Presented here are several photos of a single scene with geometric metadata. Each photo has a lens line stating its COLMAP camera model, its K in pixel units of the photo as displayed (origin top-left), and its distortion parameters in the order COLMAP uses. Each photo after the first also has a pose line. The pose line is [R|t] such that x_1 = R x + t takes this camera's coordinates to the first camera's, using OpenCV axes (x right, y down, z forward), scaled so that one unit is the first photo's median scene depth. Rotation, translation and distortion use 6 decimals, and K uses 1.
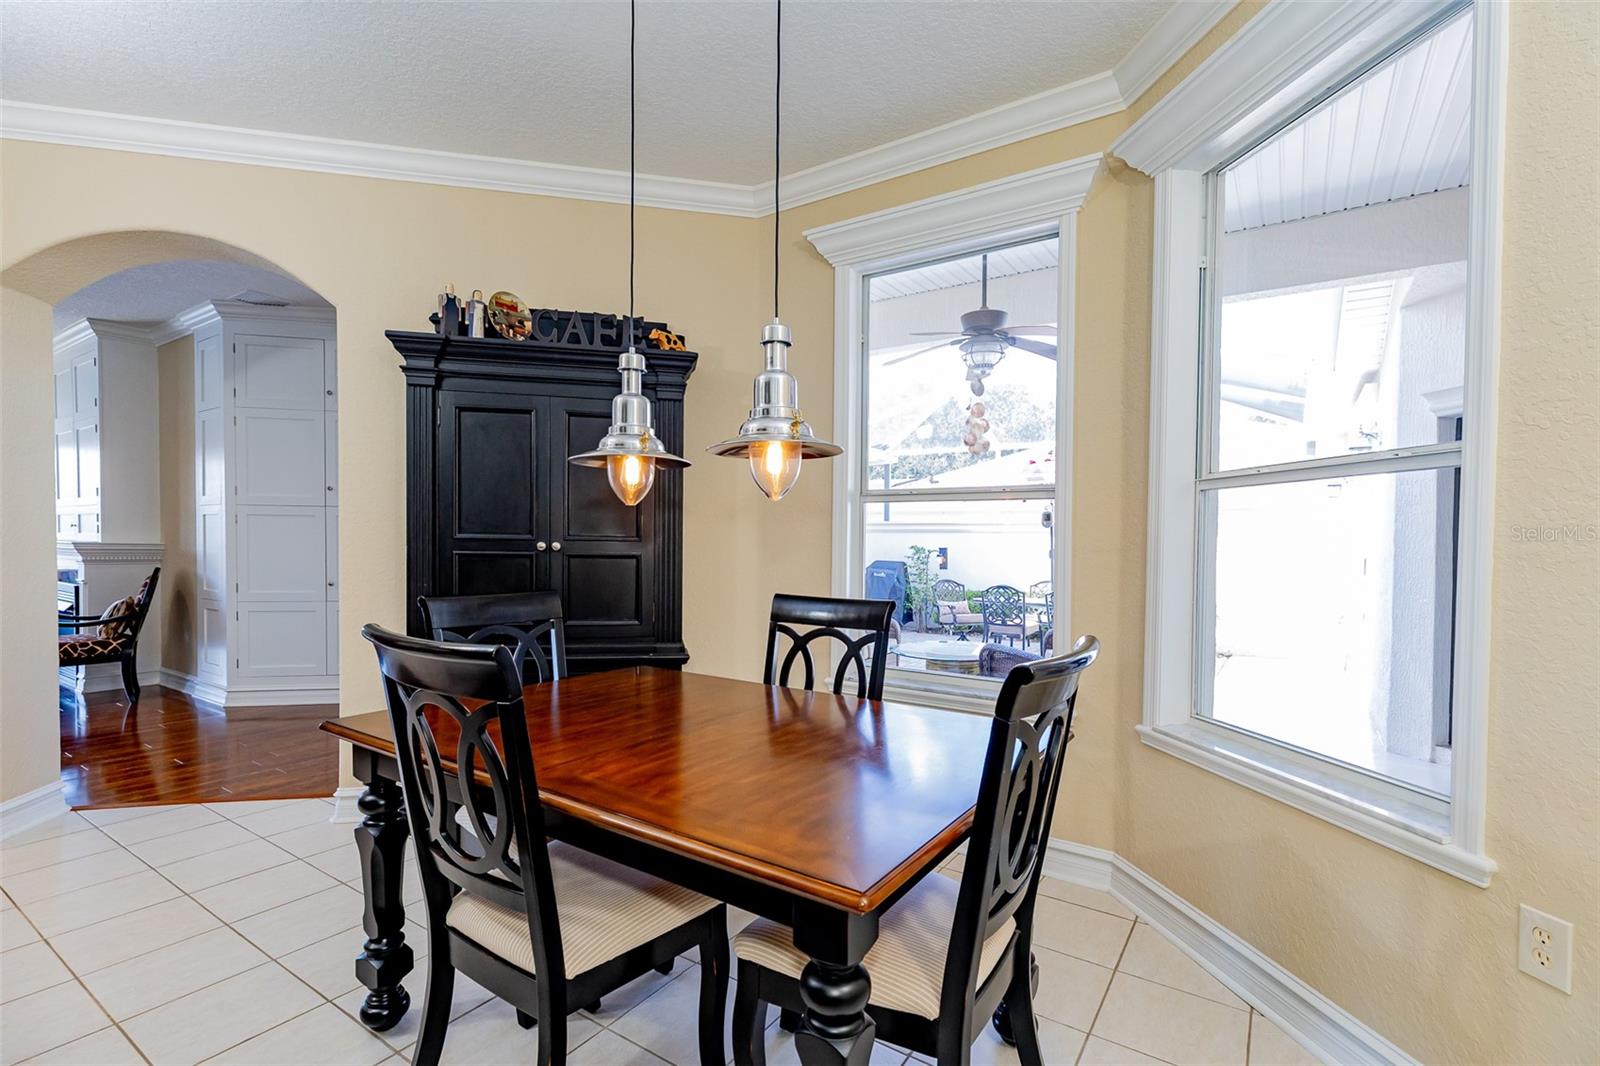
lens RADIAL K [[731.1, 0, 813.6], [0, 731.1, 546.3], [0, 0, 1]] dist [0.008065, -0.000122]
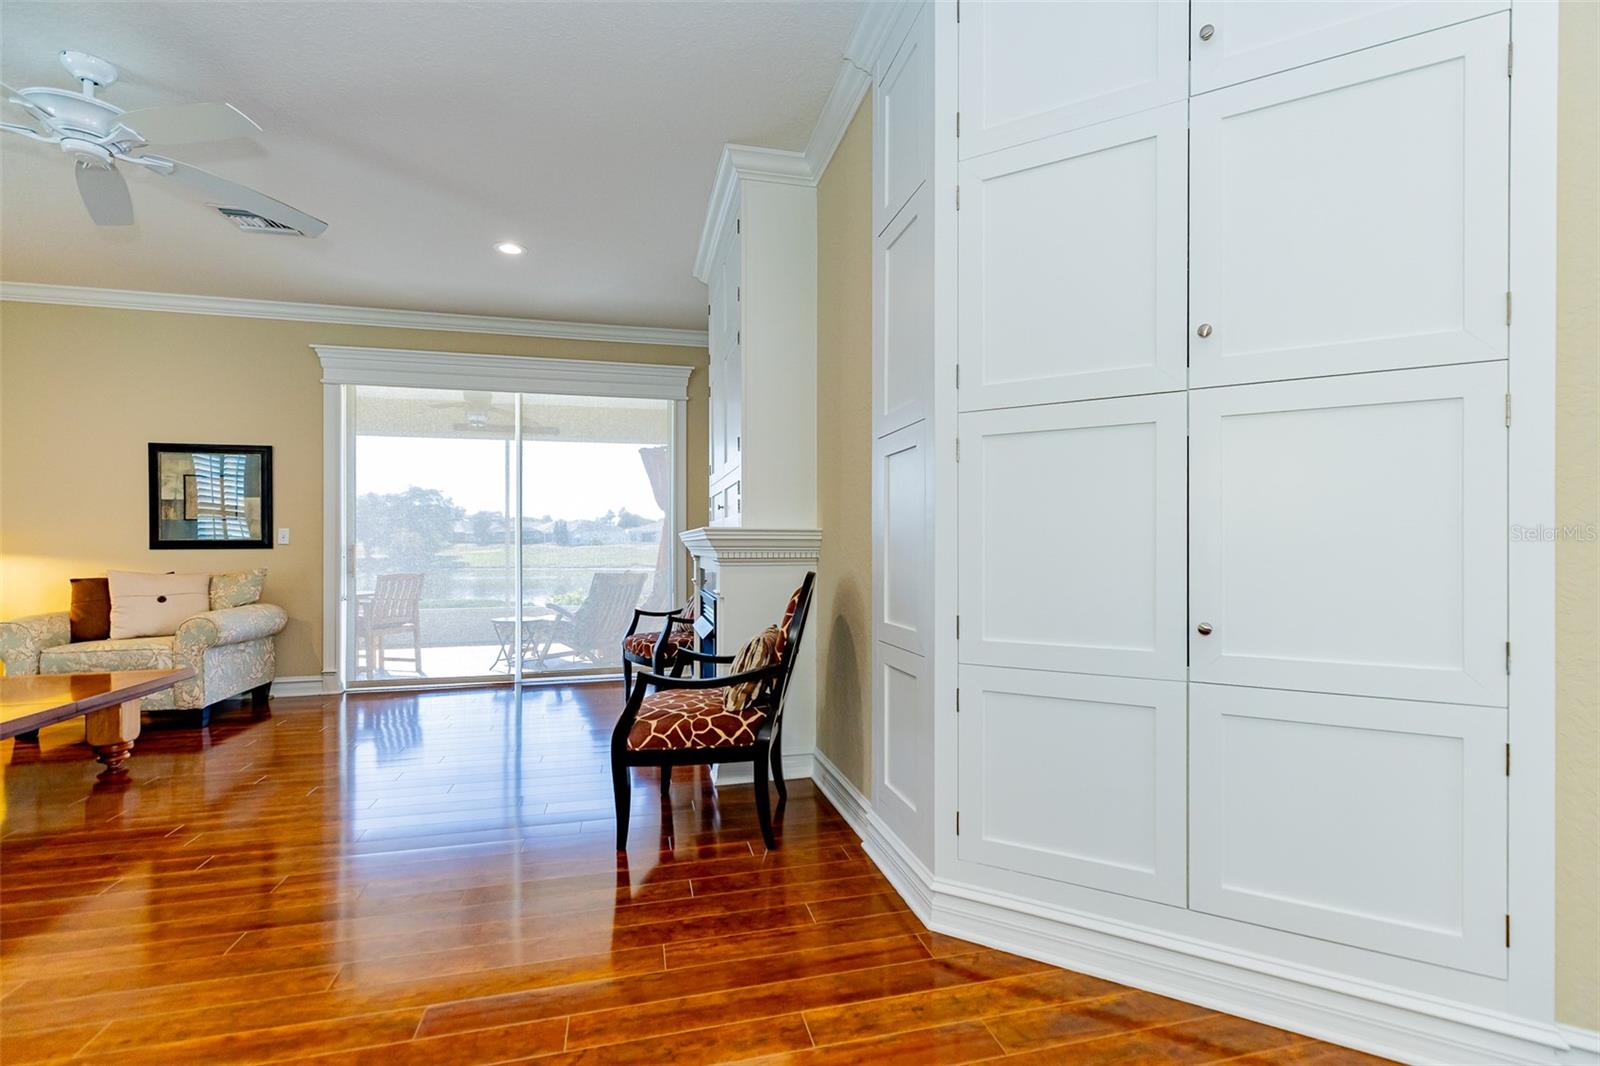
lens RADIAL K [[731.1, 0, 813.6], [0, 731.1, 546.3], [0, 0, 1]] dist [0.008065, -0.000122]
pose [[0.739815, -0.006909, -0.672775, -0.573450], [-0.002171, 0.999918, -0.012656, 0.018005], [0.672807, 0.010824, 0.739739, 0.654641]]
